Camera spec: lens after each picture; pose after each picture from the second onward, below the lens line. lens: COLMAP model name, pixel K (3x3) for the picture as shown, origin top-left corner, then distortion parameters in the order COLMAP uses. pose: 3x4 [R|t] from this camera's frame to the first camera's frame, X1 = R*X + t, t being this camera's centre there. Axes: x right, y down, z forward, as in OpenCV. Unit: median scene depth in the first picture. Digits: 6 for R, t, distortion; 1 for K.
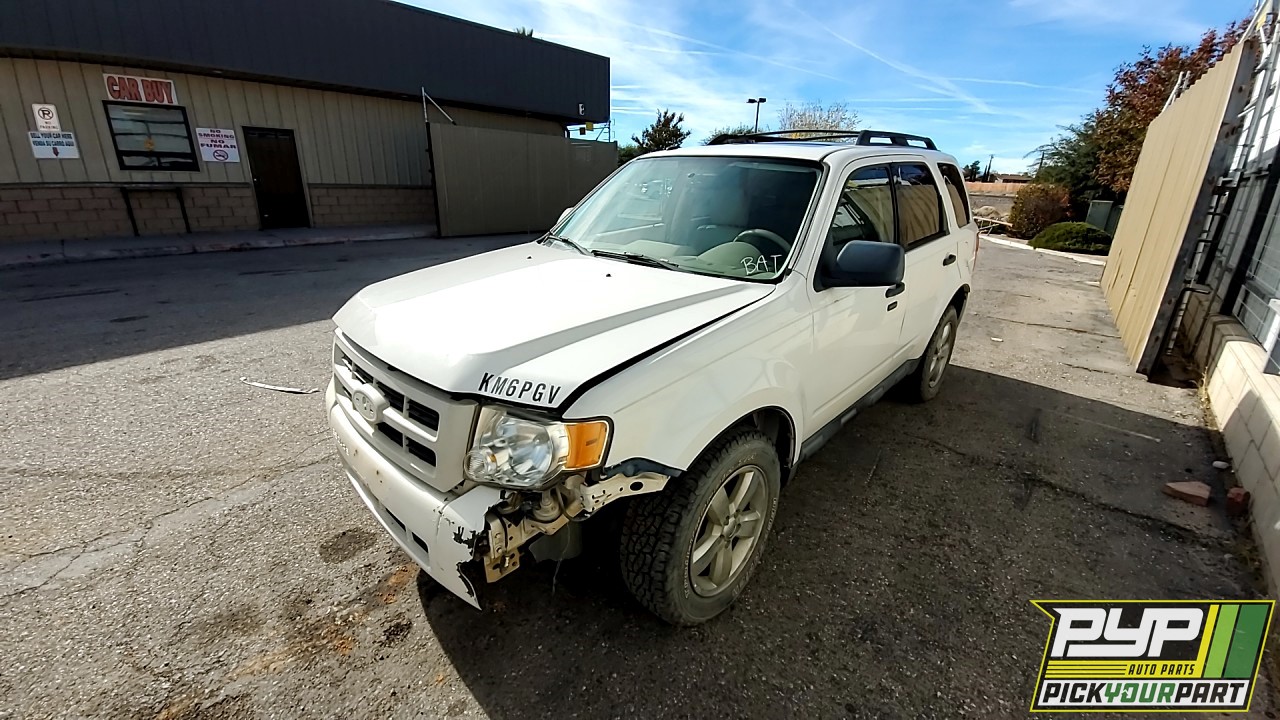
lens RADIAL K [[512.3, 0, 641.9], [0, 512.3, 361.5], [0, 0, 1]] dist [0.014966, -0.015687]
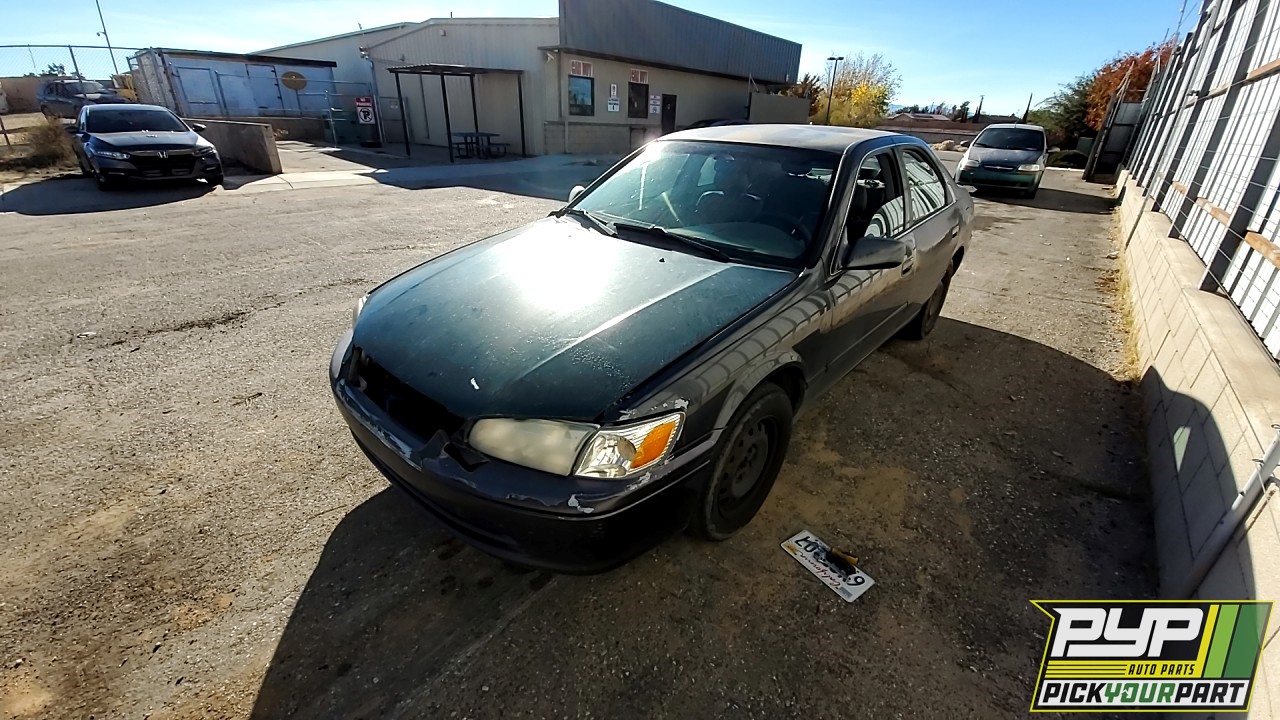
lens RADIAL K [[504.4, 0, 640.0], [0, 504.4, 360.0], [0, 0, 1]] dist [0.010388, -0.013198]
pose [[0.999476, -0.011917, 0.030110, -0.897533], [0.008702, 0.994461, 0.104746, 0.326121], [-0.031192, -0.104430, 0.994043, -0.960132]]
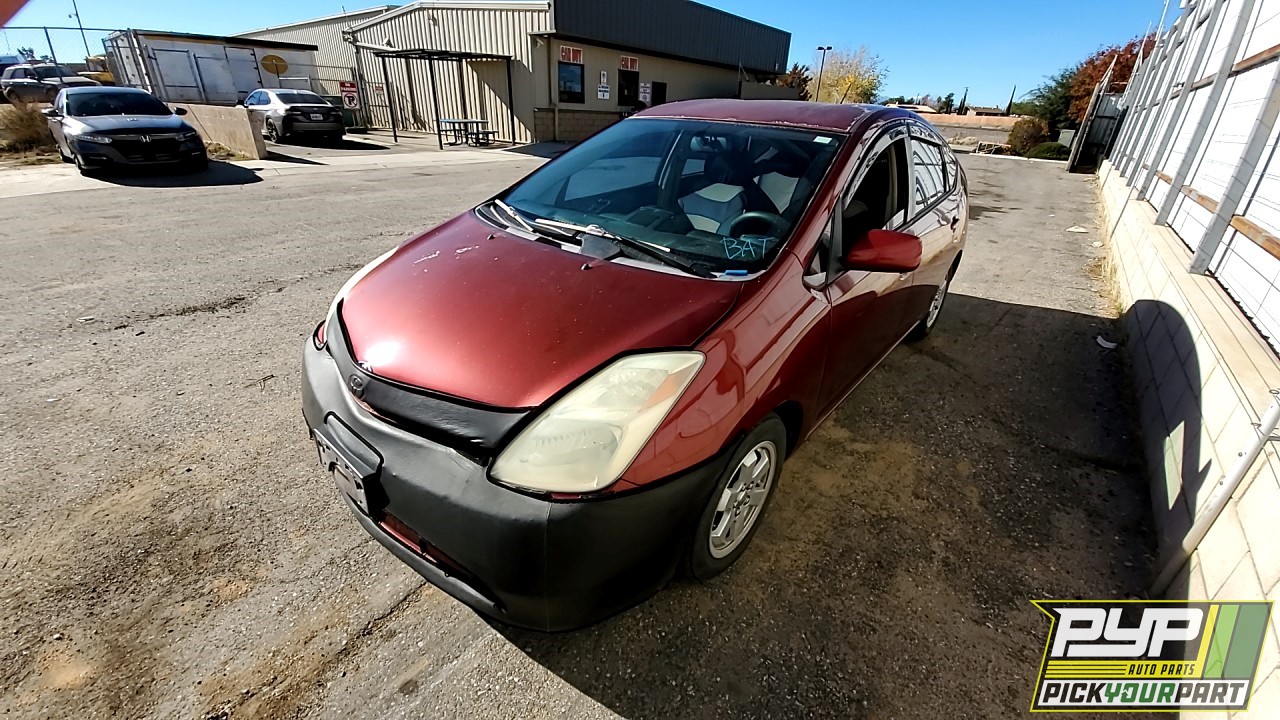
lens RADIAL K [[504.4, 0, 640.0], [0, 504.4, 360.0], [0, 0, 1]] dist [0.010388, -0.013198]
pose [[0.998362, -0.016195, 0.054872, -0.910760], [0.009351, 0.992391, 0.122771, 0.330457], [-0.056442, -0.122057, 0.990917, -0.964282]]
